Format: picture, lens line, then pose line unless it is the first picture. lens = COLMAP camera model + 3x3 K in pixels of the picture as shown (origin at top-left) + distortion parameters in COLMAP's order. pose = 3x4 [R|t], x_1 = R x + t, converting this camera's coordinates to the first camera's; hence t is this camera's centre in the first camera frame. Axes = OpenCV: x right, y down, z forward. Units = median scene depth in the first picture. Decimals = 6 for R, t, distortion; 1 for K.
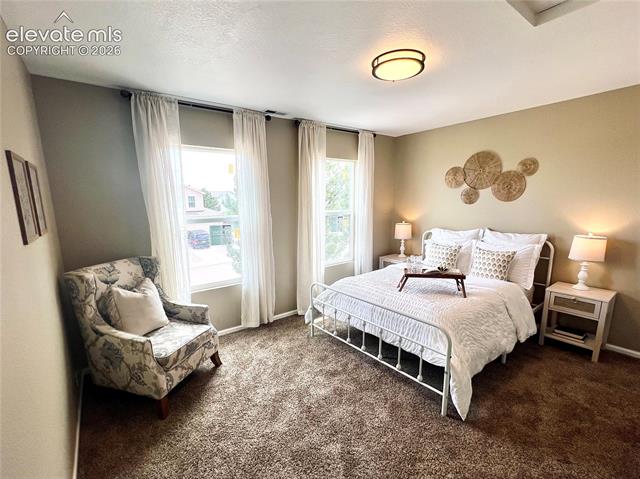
lens RADIAL K [[279.9, 0, 316.9], [0, 279.9, 249.6], [0, 0, 1]] dist [-0.002180, -0.000211]
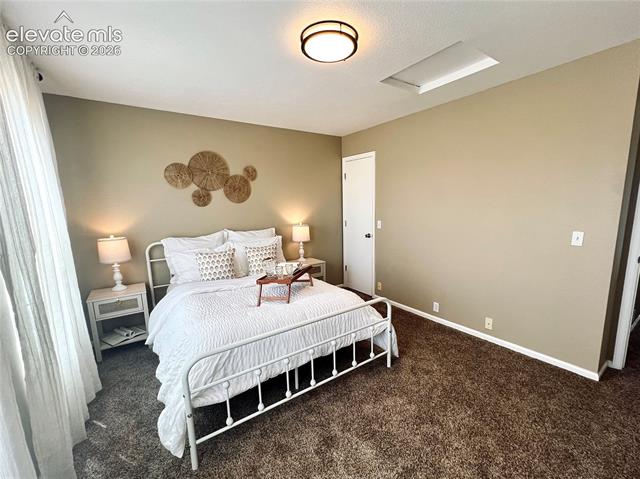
lens RADIAL K [[279.9, 0, 316.9], [0, 279.9, 249.6], [0, 0, 1]] dist [-0.002180, -0.000211]
pose [[0.039267, -0.149891, 0.987922, -0.390833], [0.193622, 0.971087, 0.139641, -0.084034], [-0.980290, 0.185800, 0.067154, 0.622890]]
